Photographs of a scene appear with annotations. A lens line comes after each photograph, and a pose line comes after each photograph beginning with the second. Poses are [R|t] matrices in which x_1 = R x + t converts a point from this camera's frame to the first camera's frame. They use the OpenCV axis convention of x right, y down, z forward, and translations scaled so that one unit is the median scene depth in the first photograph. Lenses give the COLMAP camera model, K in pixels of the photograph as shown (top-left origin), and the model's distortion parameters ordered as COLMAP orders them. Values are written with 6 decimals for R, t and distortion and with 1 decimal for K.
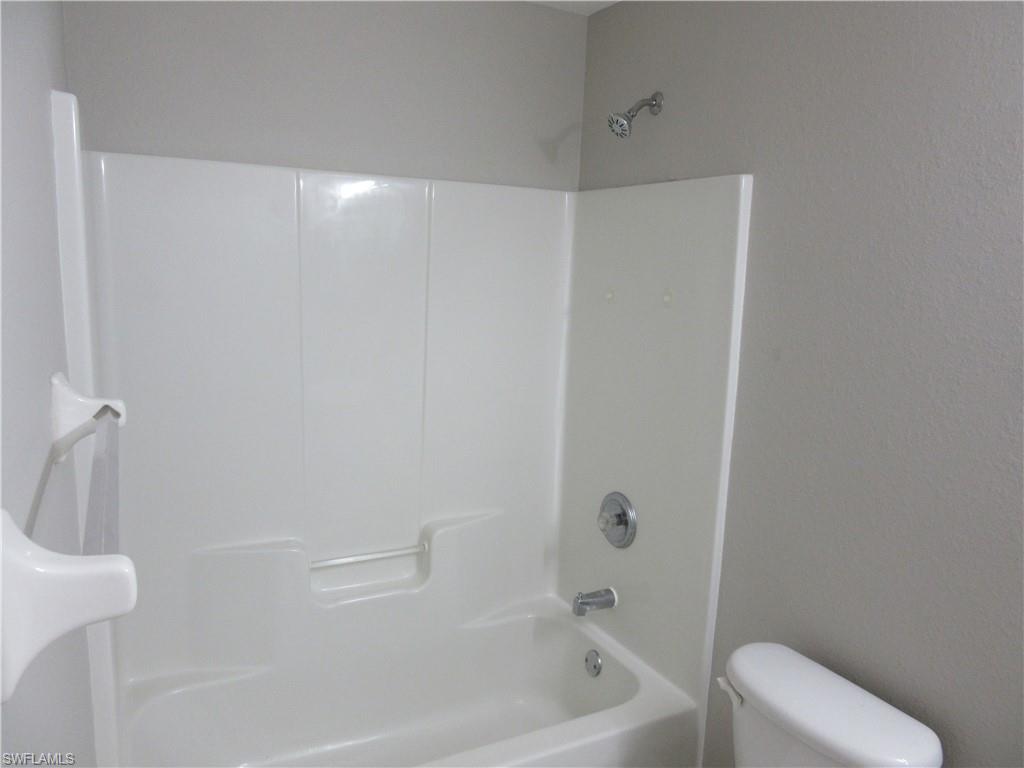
lens RADIAL K [[757.5, 0, 506.6], [0, 757.5, 379.6], [0, 0, 1]] dist [-0.033209, 0.014359]
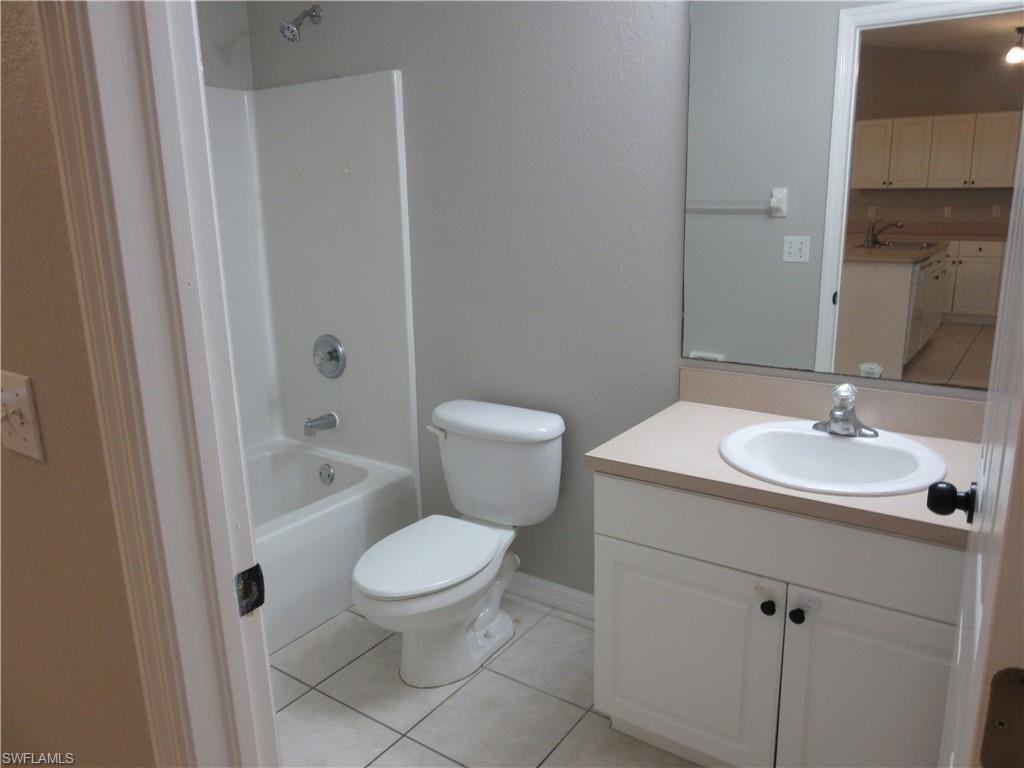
lens RADIAL K [[757.5, 0, 511.6], [0, 757.5, 389.6], [0, 0, 1]] dist [-0.033209, 0.014359]
pose [[0.884987, -0.161644, 0.436657, -0.145217], [0.118643, 0.985136, 0.124224, 0.119577], [-0.450246, -0.058130, 0.891010, -0.267848]]
